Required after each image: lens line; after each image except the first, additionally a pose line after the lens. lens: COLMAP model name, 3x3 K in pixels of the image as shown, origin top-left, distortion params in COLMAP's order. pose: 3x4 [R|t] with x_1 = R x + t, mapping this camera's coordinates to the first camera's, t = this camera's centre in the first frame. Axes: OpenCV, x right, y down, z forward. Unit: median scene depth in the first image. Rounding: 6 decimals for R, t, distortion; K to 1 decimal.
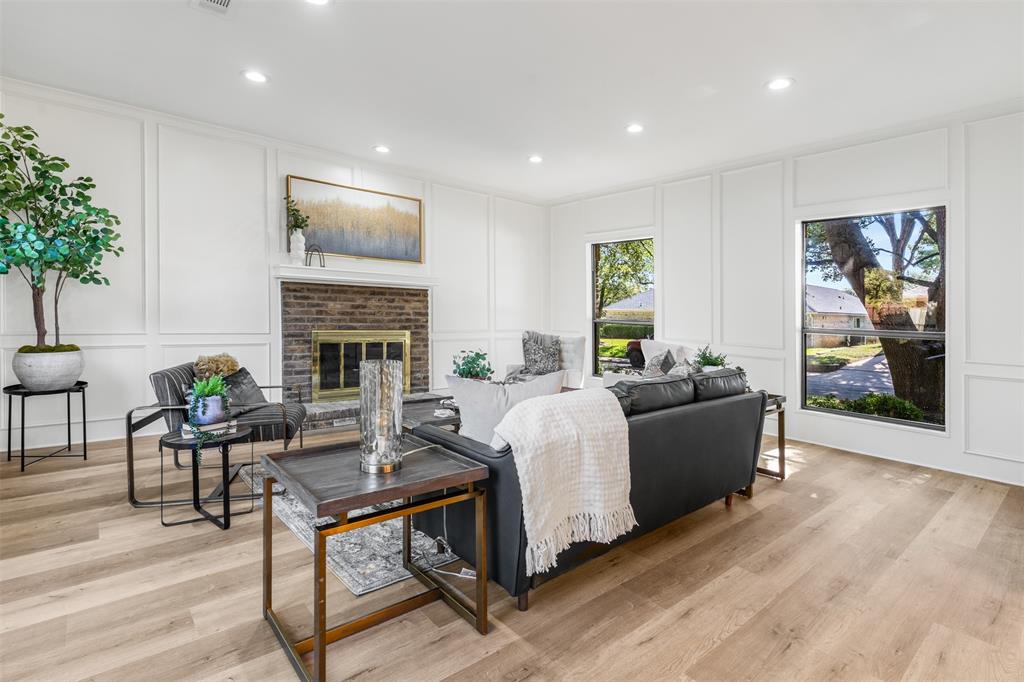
lens RADIAL K [[500.5, 0, 510.7], [0, 500.5, 323.7], [0, 0, 1]] dist [-0.000678, 0.000152]
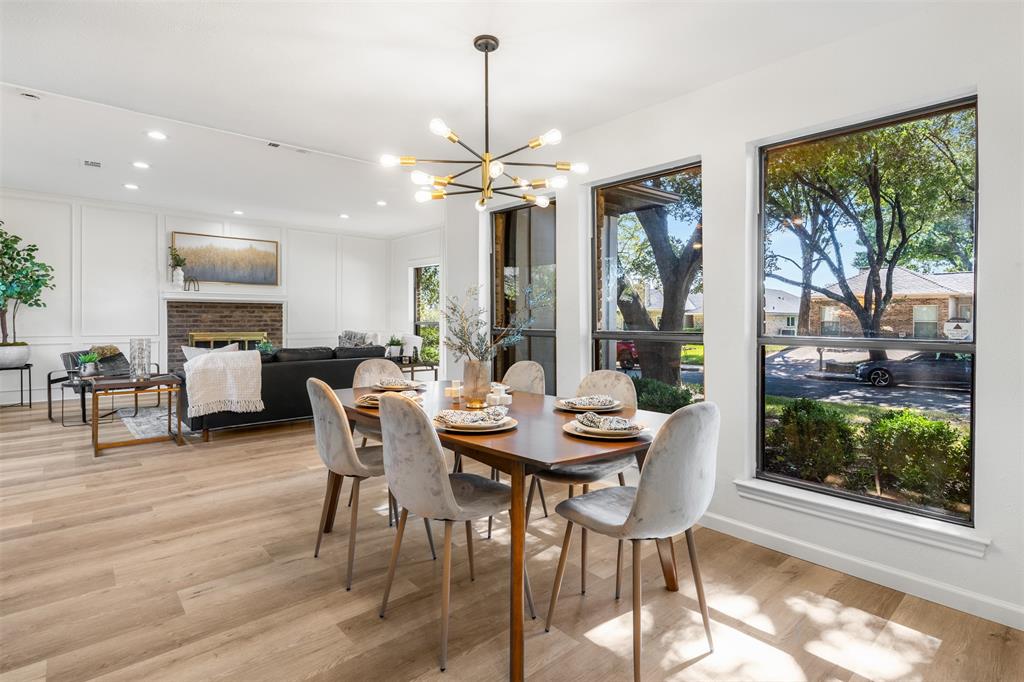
lens RADIAL K [[505.8, 0, 513.3], [0, 505.8, 313.5], [0, 0, 1]] dist [0.000713, -0.000550]
pose [[0.999501, -0.020893, 0.023688, 0.560515], [0.021659, 0.999235, -0.032561, 0.026686], [-0.022989, 0.033057, 0.999189, -0.568805]]
